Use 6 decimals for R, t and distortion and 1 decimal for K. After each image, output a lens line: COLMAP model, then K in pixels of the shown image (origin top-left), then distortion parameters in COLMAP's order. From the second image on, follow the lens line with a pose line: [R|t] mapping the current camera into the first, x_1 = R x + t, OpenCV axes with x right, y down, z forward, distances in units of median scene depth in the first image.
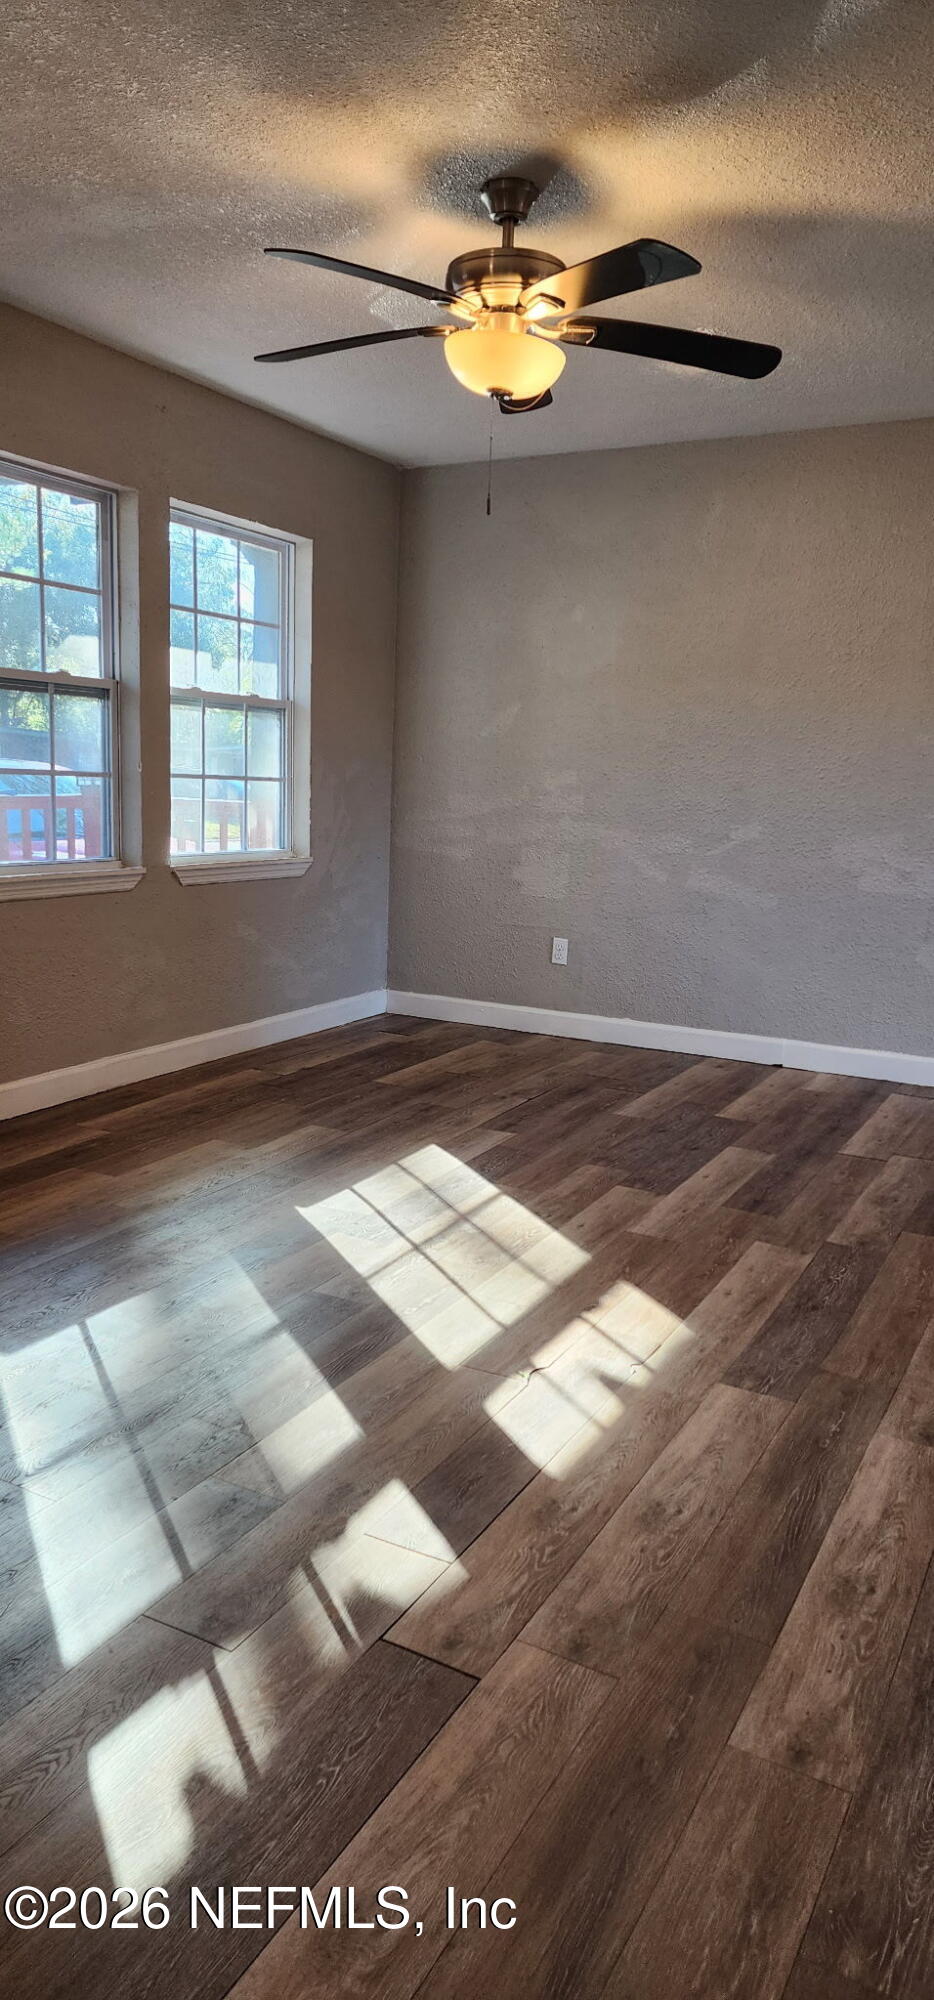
lens RADIAL K [[1316.5, 0, 446.5], [0, 1316.5, 1004.6], [0, 0, 1]] dist [0.054237, -0.013651]
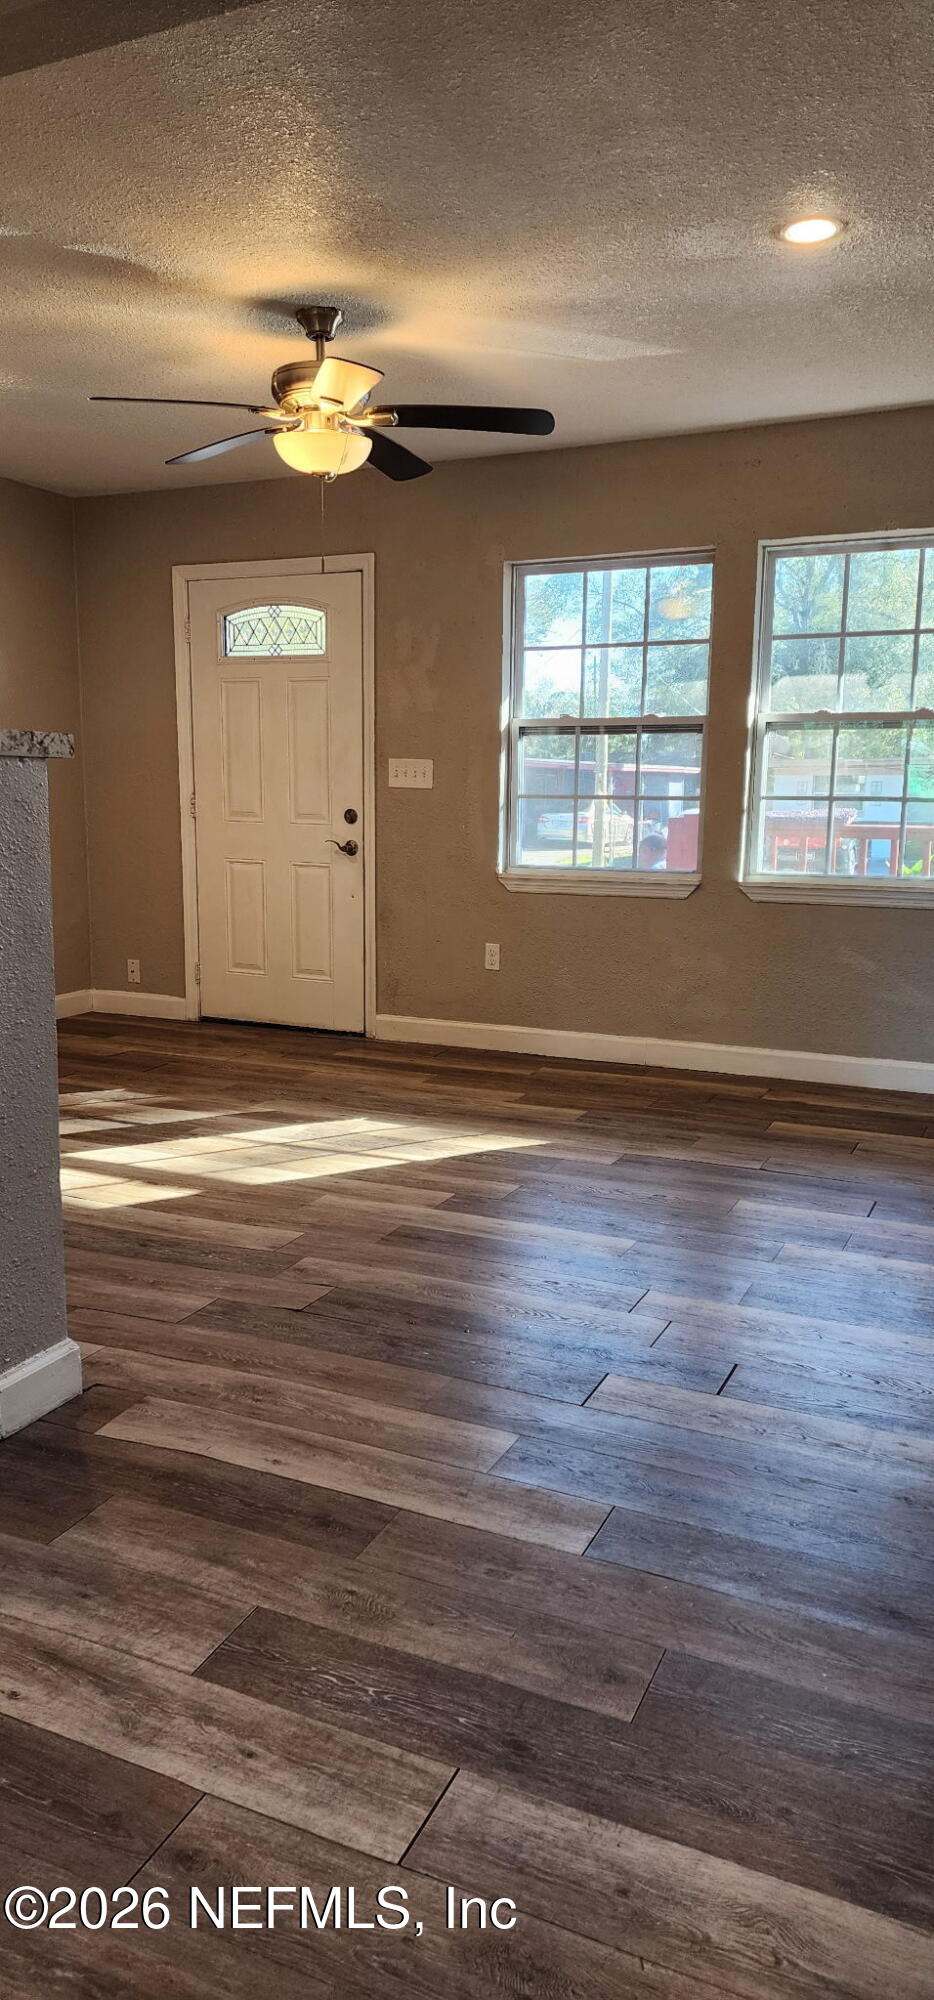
lens RADIAL K [[1316.5, 0, 453.7], [0, 1316.5, 994.7], [0, 0, 1]] dist [0.054237, -0.013651]
pose [[0.060898, 0.122631, -0.990582, 1.101208], [-0.181447, 0.977249, 0.109825, -0.117431], [0.981513, 0.173050, 0.081764, 0.907620]]
